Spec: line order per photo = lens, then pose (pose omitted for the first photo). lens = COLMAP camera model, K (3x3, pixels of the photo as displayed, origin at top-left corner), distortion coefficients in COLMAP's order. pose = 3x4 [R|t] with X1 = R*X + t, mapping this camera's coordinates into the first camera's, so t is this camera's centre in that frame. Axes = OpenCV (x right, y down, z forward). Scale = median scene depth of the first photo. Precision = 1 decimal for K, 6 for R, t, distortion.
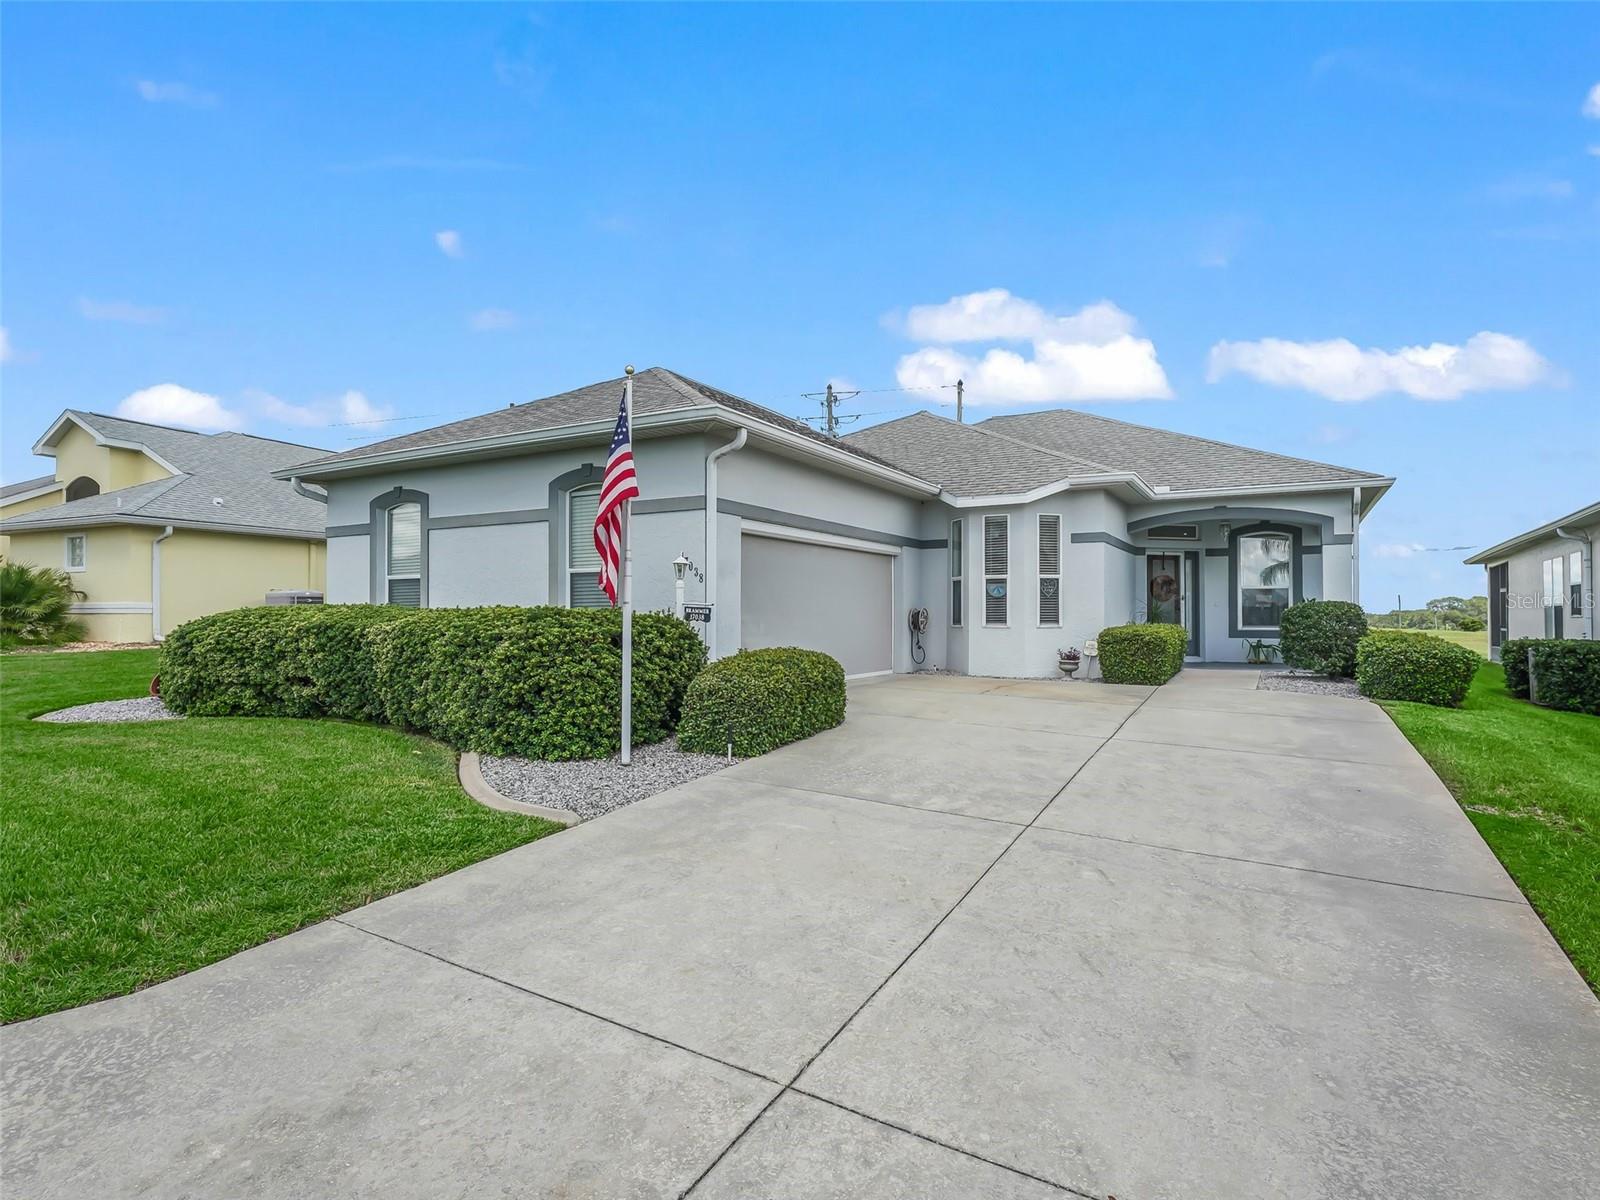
lens RADIAL K [[846.3, 0, 809.7], [0, 846.3, 602.7], [0, 0, 1]] dist [-0.007521, -0.000896]
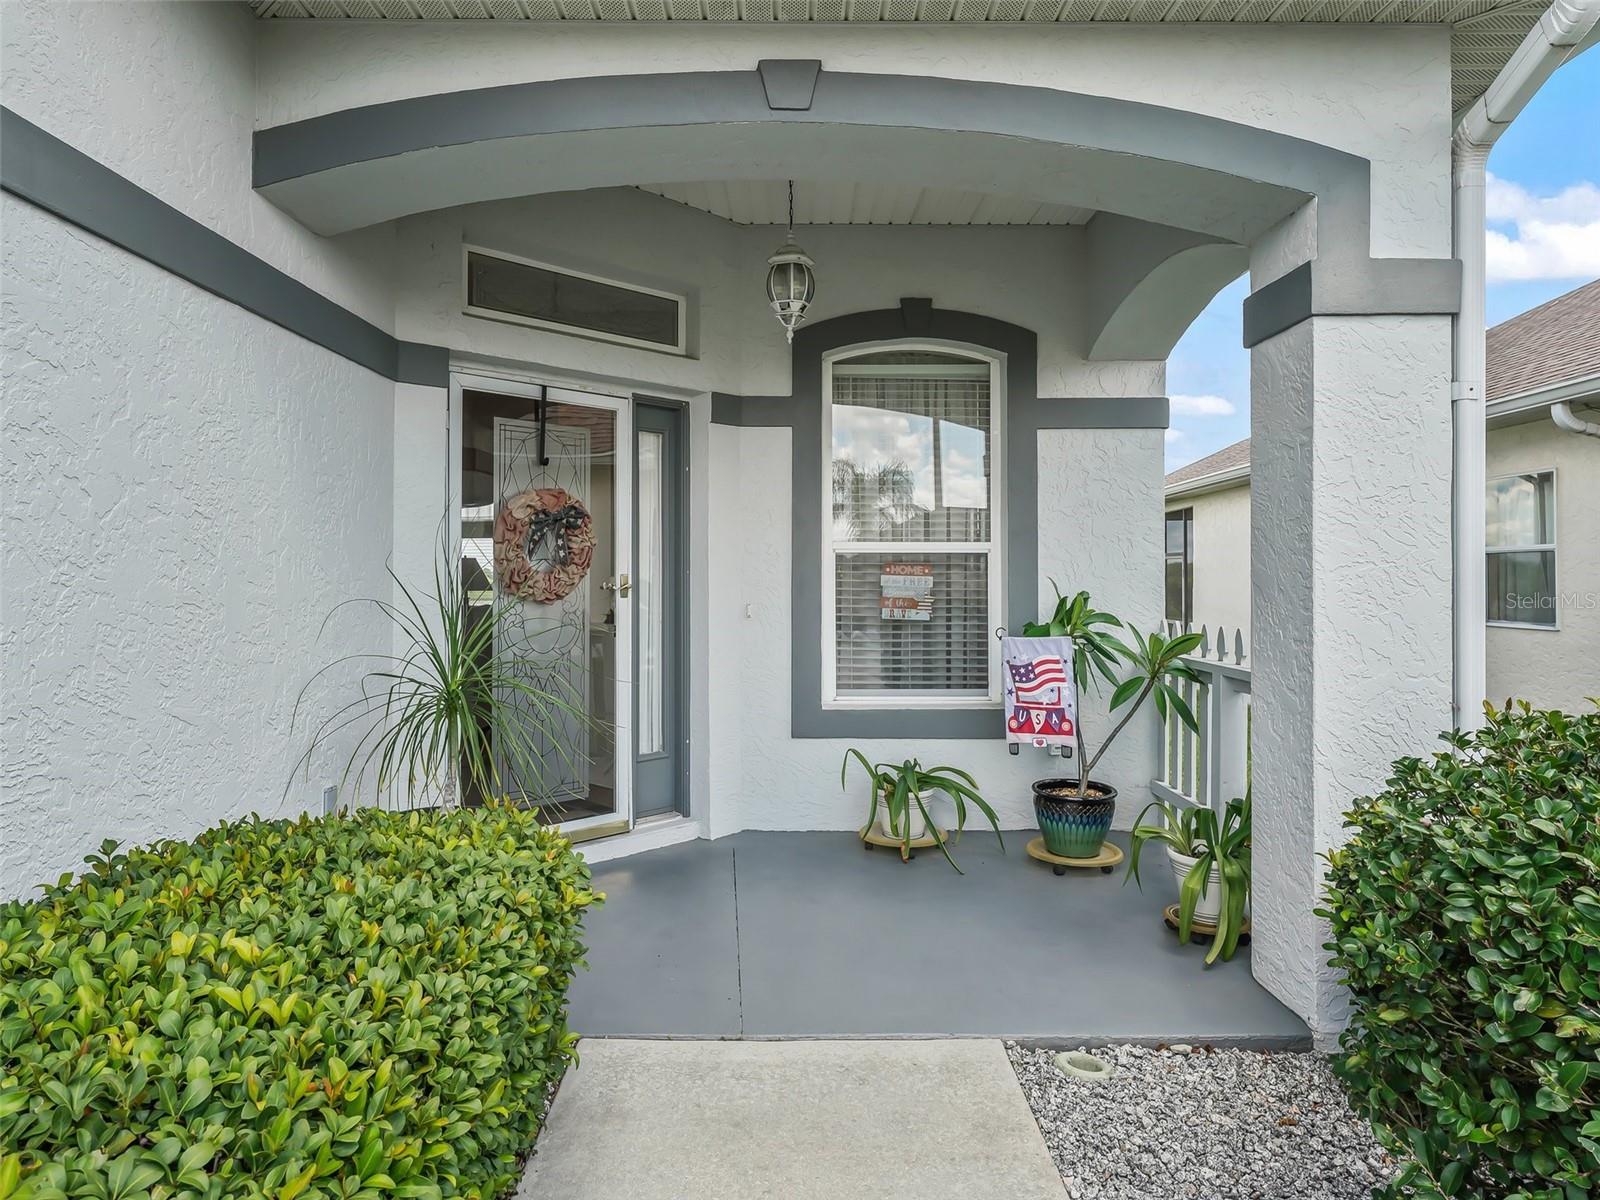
lens RADIAL K [[887.5, 0, 802.3], [0, 887.5, 587.9], [0, 0, 1]] dist [-0.000855, -0.000091]
pose [[0.850356, -0.011987, 0.526071, 0.354631], [-0.002996, 0.999614, 0.027619, -0.013050], [-0.526199, -0.025063, 0.849992, 0.765928]]
